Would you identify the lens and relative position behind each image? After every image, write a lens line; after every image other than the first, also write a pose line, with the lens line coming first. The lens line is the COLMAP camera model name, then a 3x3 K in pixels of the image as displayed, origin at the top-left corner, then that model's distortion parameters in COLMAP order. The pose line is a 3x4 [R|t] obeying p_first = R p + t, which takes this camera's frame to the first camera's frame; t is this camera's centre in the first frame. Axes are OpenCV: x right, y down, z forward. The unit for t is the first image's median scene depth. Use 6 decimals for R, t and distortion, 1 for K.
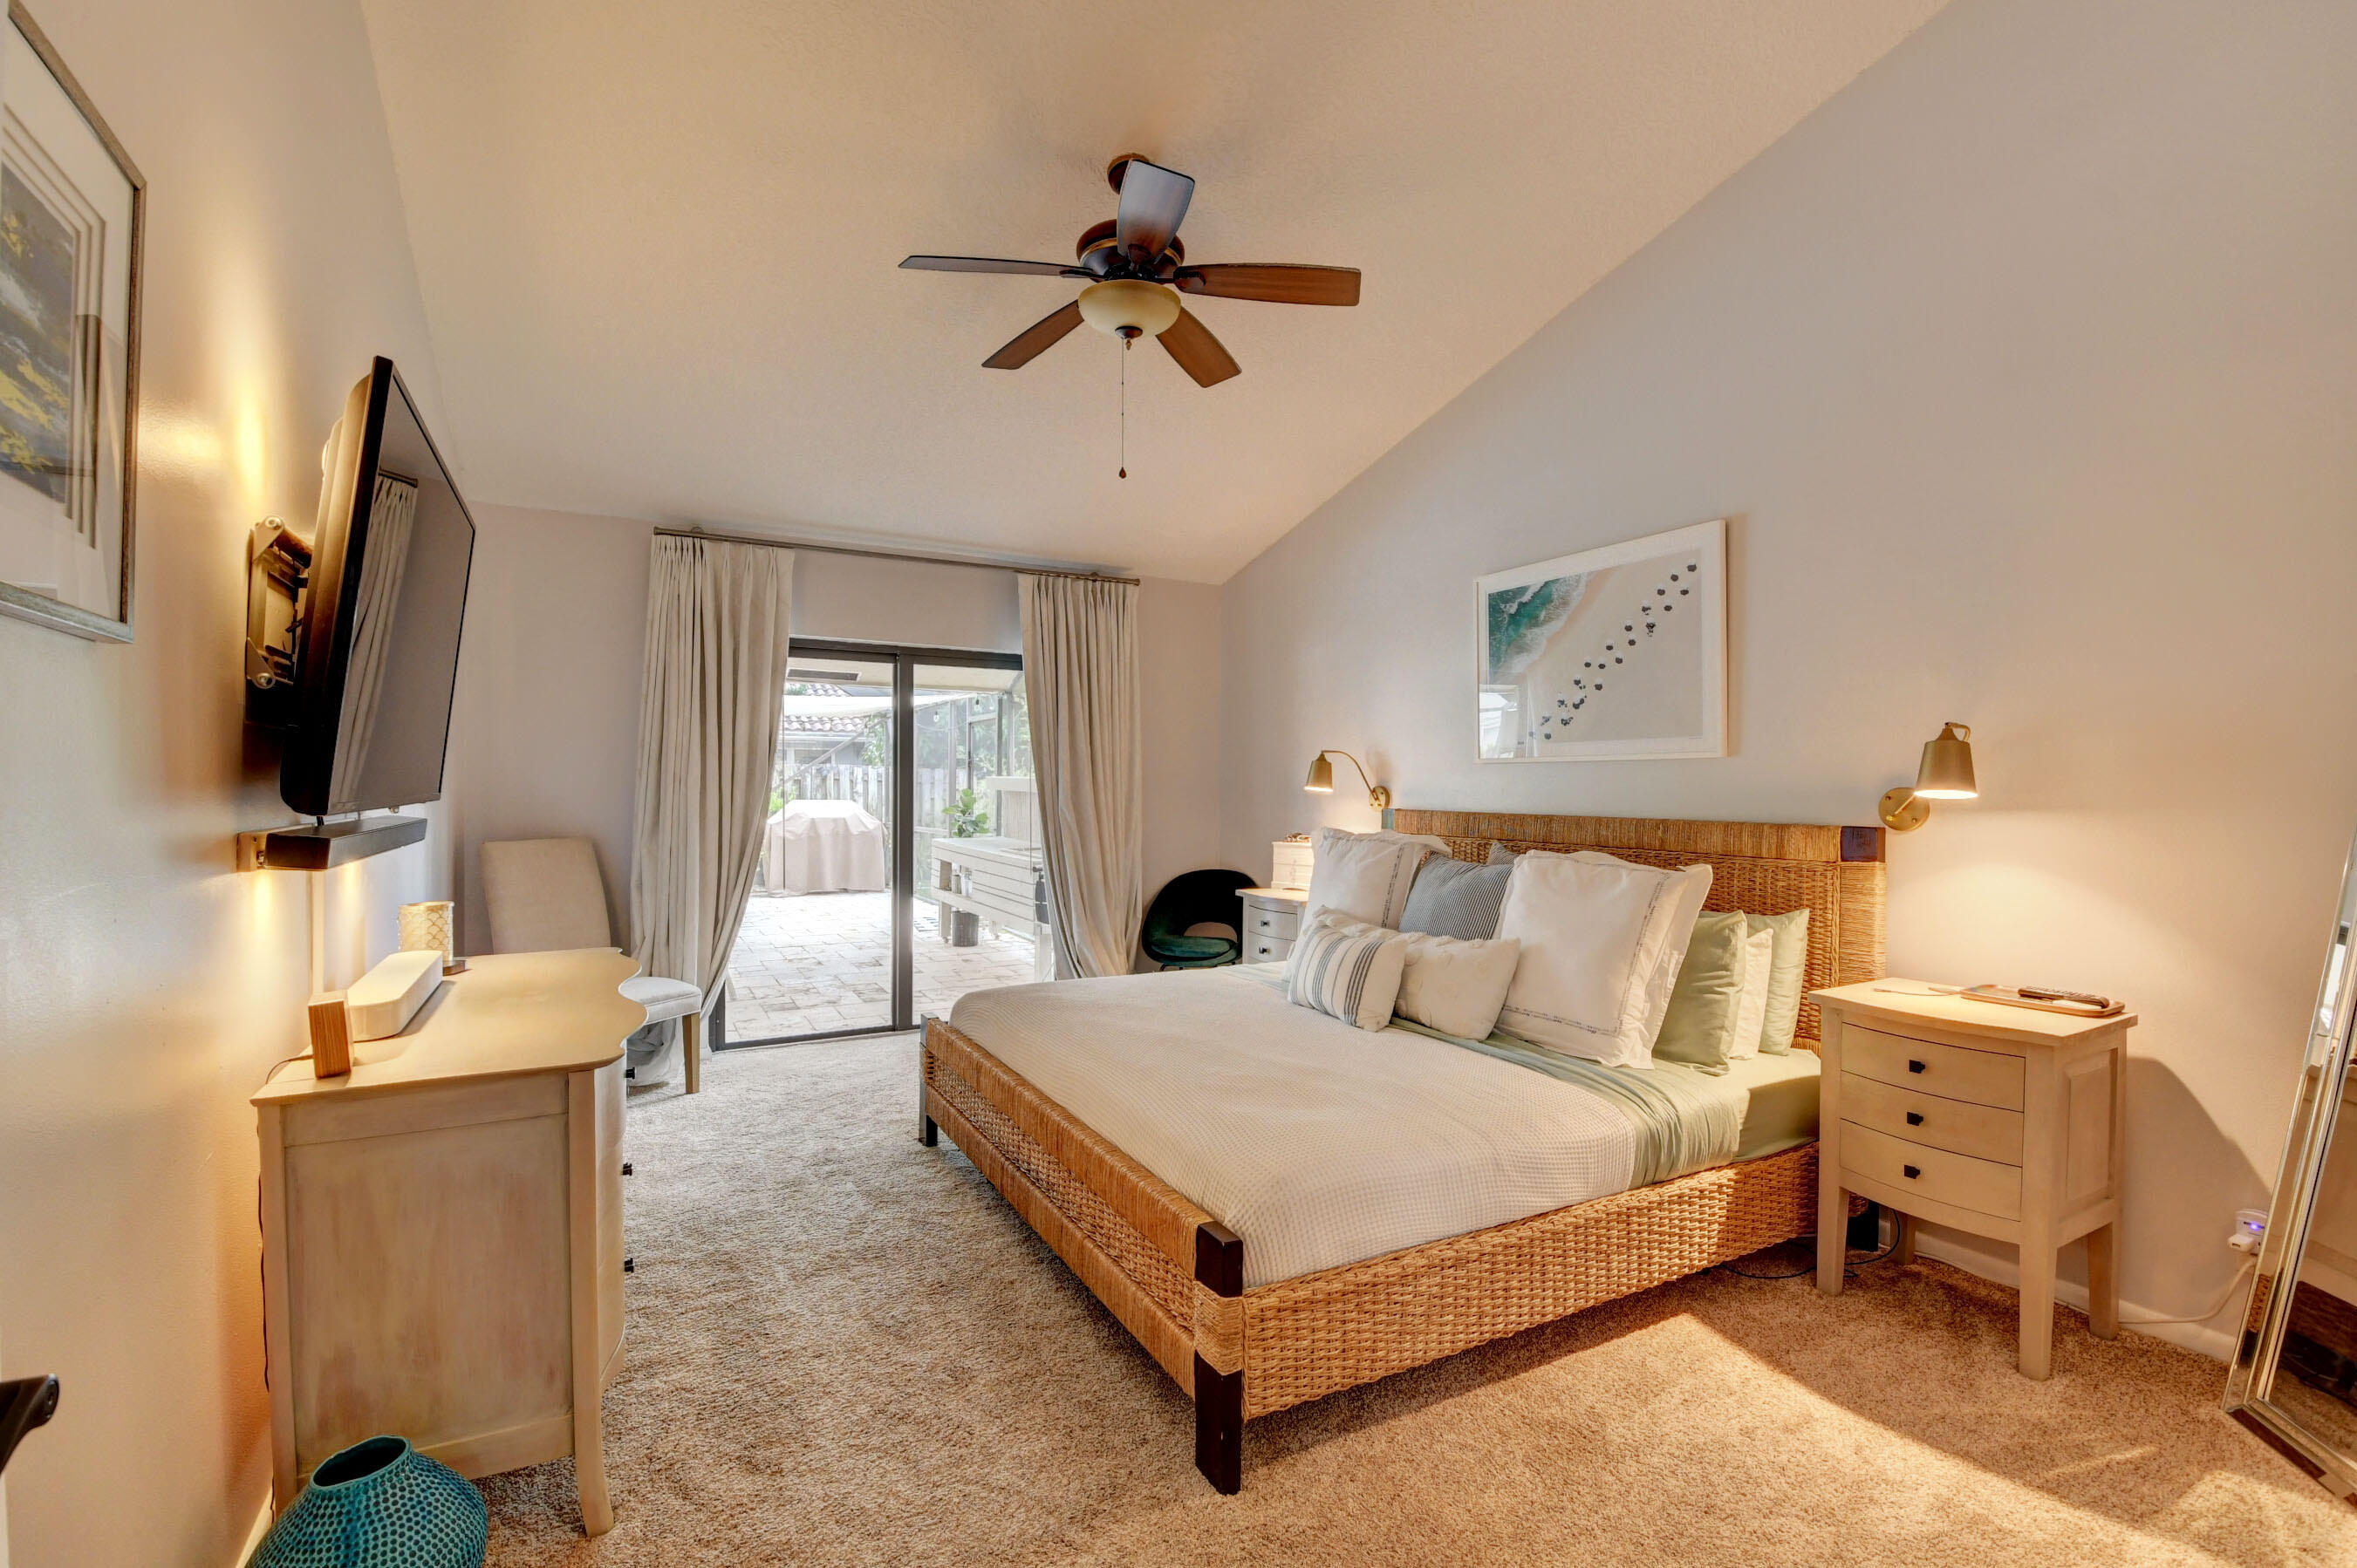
lens RADIAL K [[1035.4, 0, 1173.6], [0, 1035.4, 787.3], [0, 0, 1]] dist [0.017142, -0.026094]
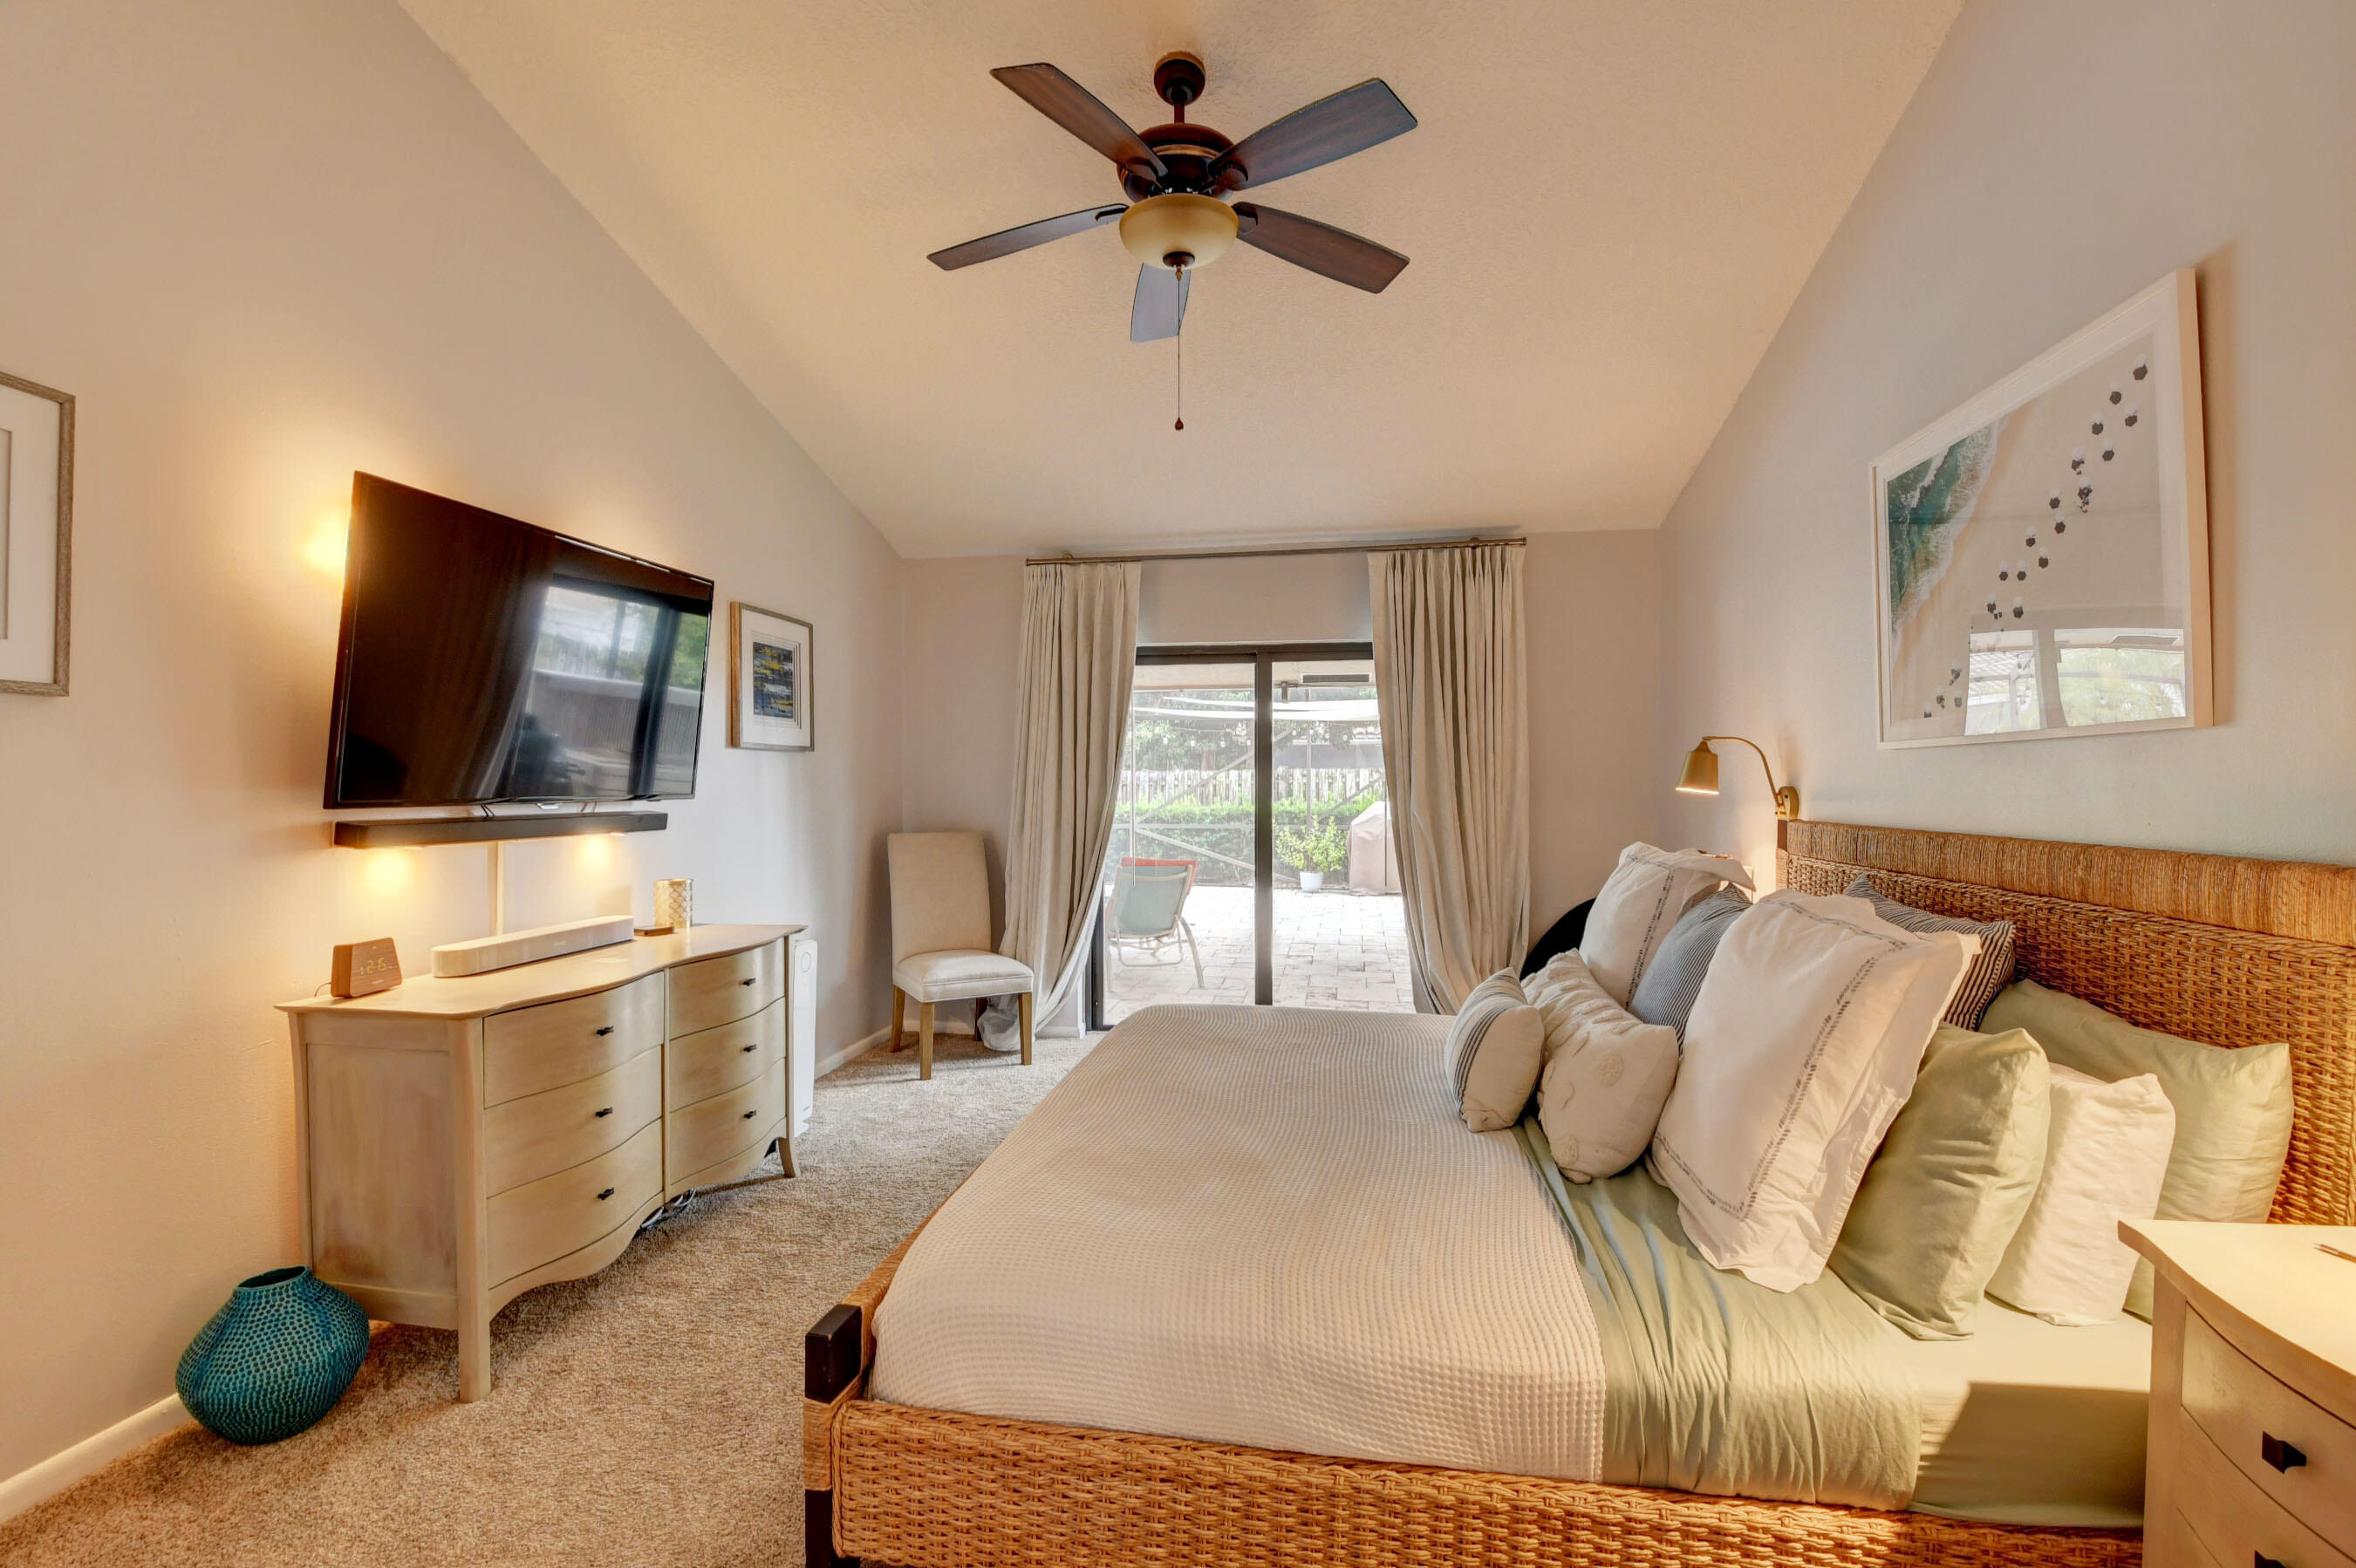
lens RADIAL K [[1034.9, 0, 1173.1], [0, 1034.9, 787.3], [0, 0, 1]] dist [0.017142, -0.026094]
pose [[0.786931, -0.003049, -0.617034, 0.422770], [0.002452, 0.999995, -0.001813, 0.000380], [0.617036, -0.000086, 0.786935, 0.277154]]
